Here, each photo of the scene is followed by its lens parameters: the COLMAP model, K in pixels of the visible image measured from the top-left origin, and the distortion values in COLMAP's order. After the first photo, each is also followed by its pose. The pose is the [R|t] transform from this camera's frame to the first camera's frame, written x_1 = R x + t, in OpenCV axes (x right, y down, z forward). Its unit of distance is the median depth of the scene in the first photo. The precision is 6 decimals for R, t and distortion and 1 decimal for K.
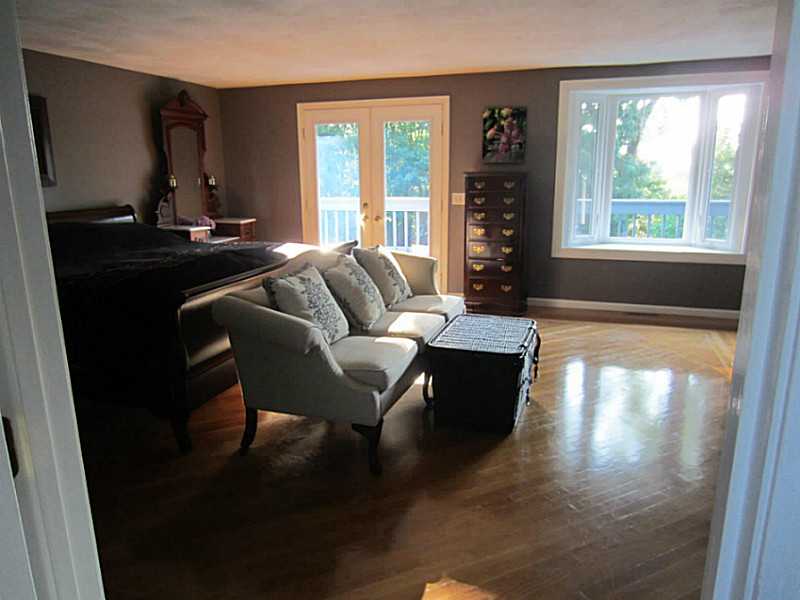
lens RADIAL K [[571.4, 0, 400.0], [0, 571.4, 300.0], [0, 0, 1]] dist [-0.035149, 0.023927]
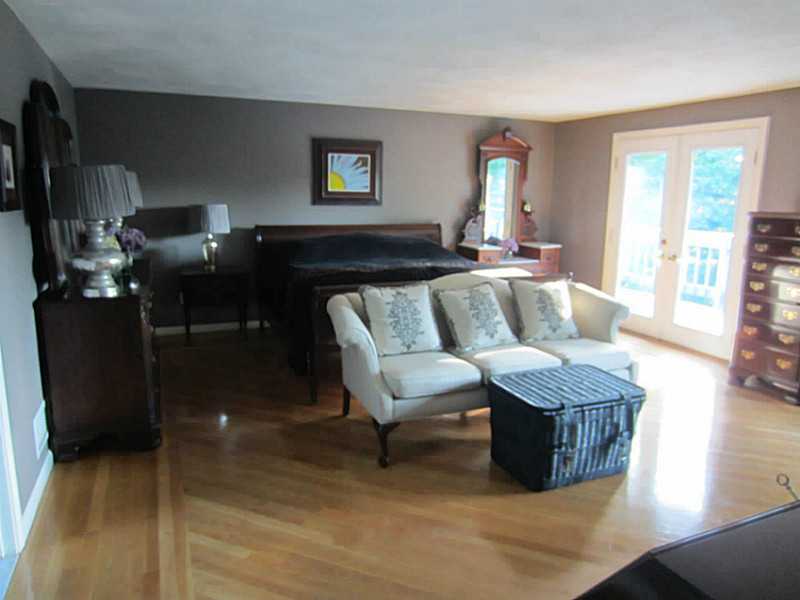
lens RADIAL K [[571.4, 0, 400.0], [0, 571.4, 300.0], [0, 0, 1]] dist [-0.035149, 0.023927]
pose [[0.681090, 0.159923, -0.714522, 0.348470], [-0.187558, 0.981403, 0.040873, -0.036461], [0.707770, 0.106176, 0.698418, 0.088642]]
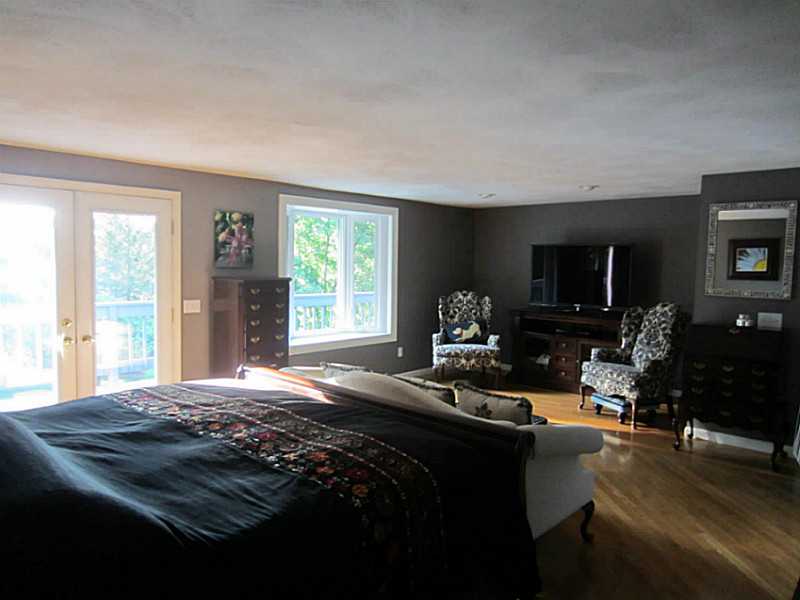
lens RADIAL K [[571.4, 0, 400.0], [0, 571.4, 300.0], [0, 0, 1]] dist [-0.035149, 0.023927]
pose [[0.412249, -0.040280, 0.910180, -0.591250], [0.192336, 0.980354, -0.043730, -0.090411], [-0.890538, 0.193088, 0.411898, 0.365146]]
